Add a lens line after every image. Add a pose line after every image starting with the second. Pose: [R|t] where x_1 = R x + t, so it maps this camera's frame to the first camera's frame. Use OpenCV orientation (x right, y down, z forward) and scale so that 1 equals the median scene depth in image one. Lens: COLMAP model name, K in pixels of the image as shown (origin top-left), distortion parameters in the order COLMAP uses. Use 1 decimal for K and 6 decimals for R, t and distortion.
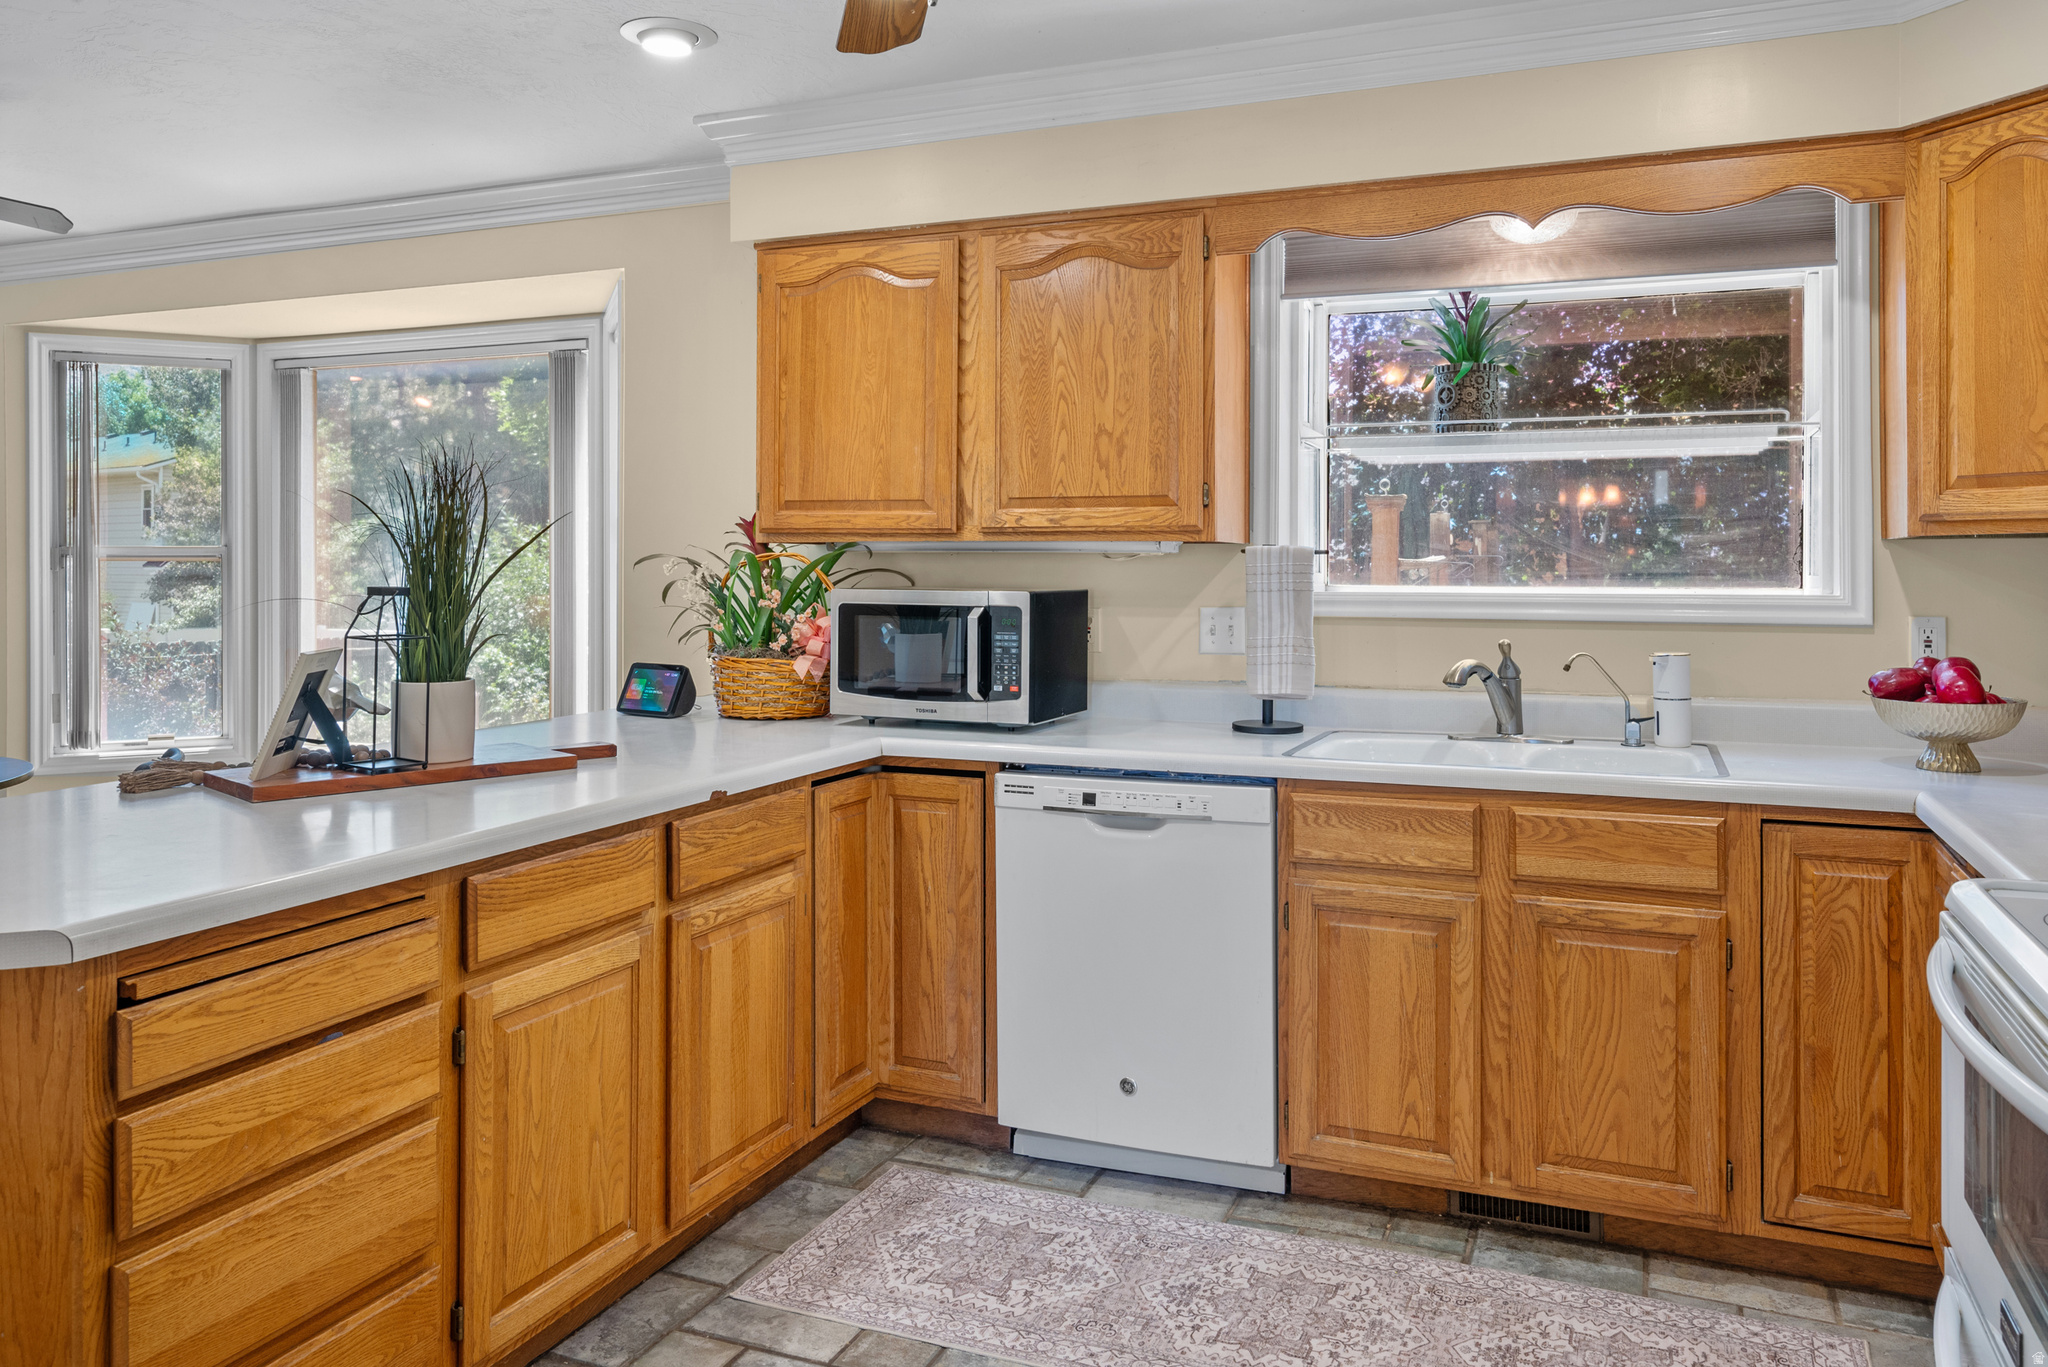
lens RADIAL K [[1471.1, 0, 986.2], [0, 1471.1, 542.5], [0, 0, 1]] dist [-0.005496, 0.006937]
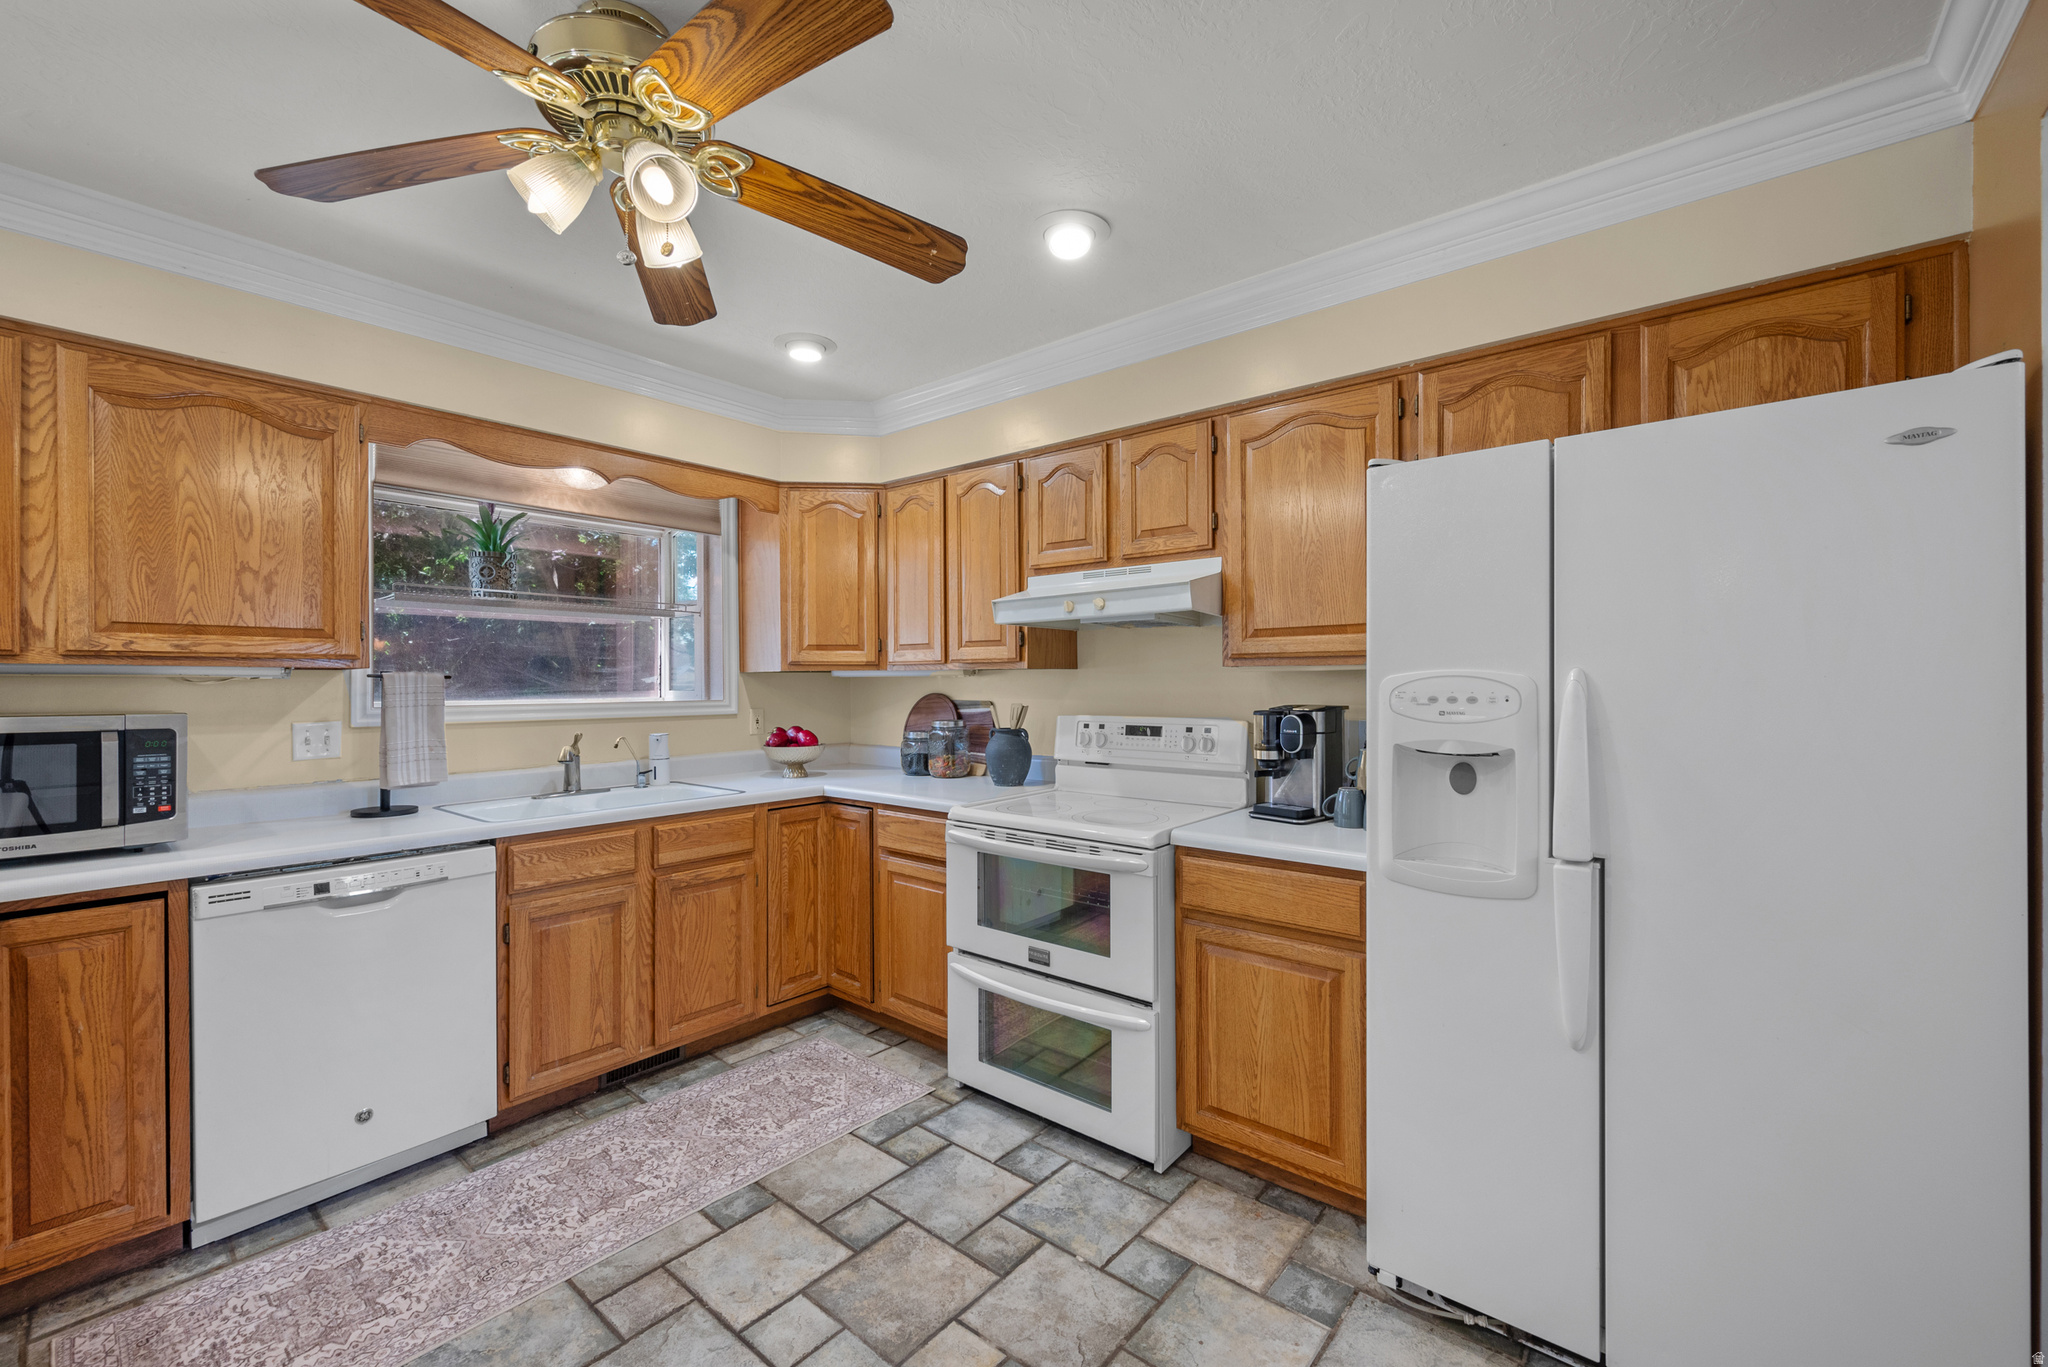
lens RADIAL K [[832.4, 0, 1029.6], [0, 832.4, 680.8], [0, 0, 1]] dist [0.001686, -0.000326]
pose [[0.289970, -0.000161, 0.957036, -0.351664], [-0.007501, 0.999969, 0.002441, 0.003745], [-0.957006, -0.007886, 0.289960, 0.240905]]
